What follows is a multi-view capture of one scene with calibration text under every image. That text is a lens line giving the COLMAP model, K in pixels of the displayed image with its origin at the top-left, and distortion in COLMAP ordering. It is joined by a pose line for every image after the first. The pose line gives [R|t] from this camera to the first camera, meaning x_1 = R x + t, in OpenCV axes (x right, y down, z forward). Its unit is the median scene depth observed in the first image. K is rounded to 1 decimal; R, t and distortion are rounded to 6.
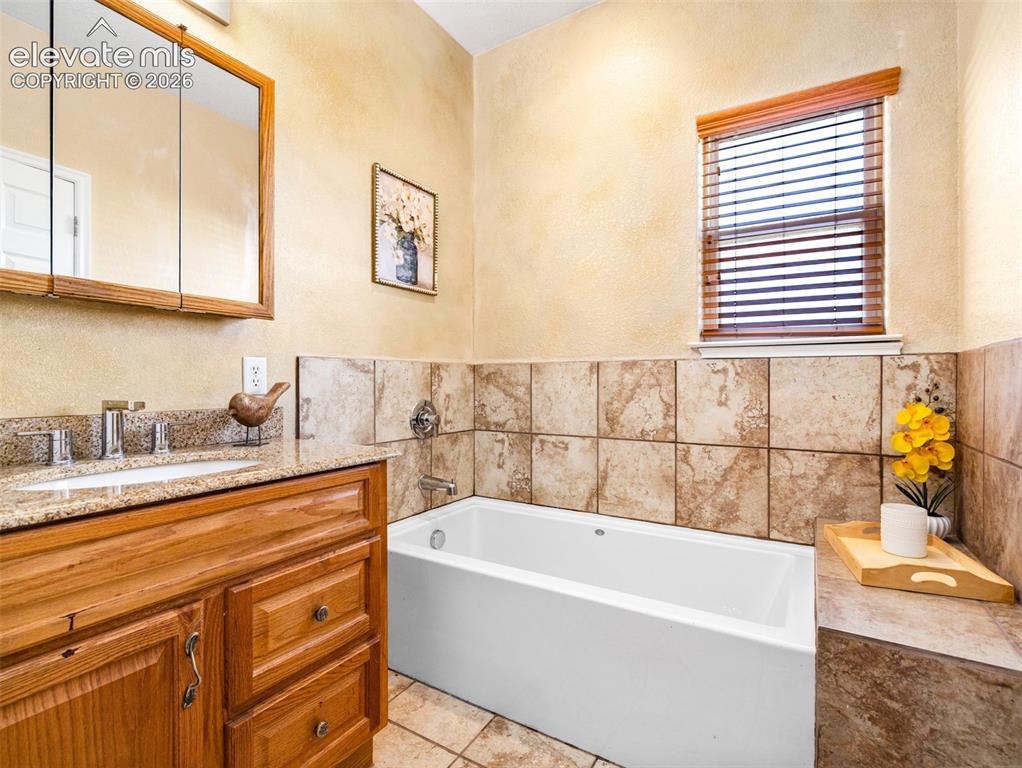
lens RADIAL K [[490.6, 0, 515.7], [0, 490.6, 381.9], [0, 0, 1]] dist [-0.000348, -0.000253]
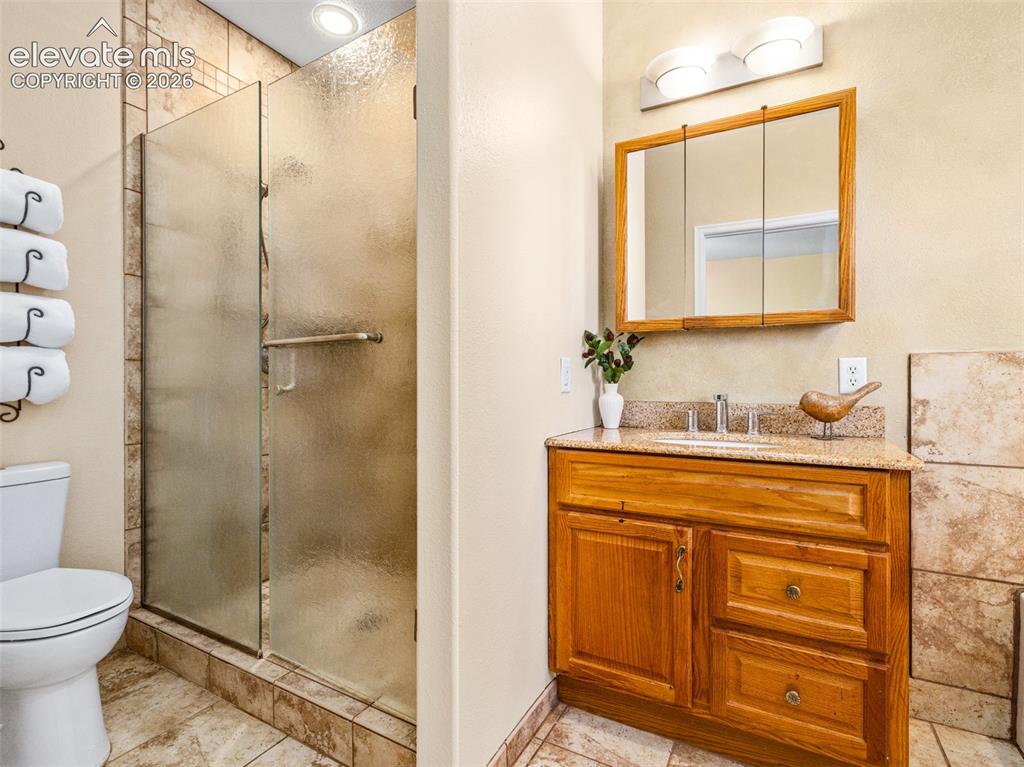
lens RADIAL K [[491.6, 0, 517.4], [0, 491.6, 383.8], [0, 0, 1]] dist [-0.000348, -0.000253]
pose [[0.049501, 0.004214, -0.998765, 0.649518], [-0.002261, 0.999989, 0.004107, 0.002766], [0.998772, 0.002055, 0.049510, 0.317921]]
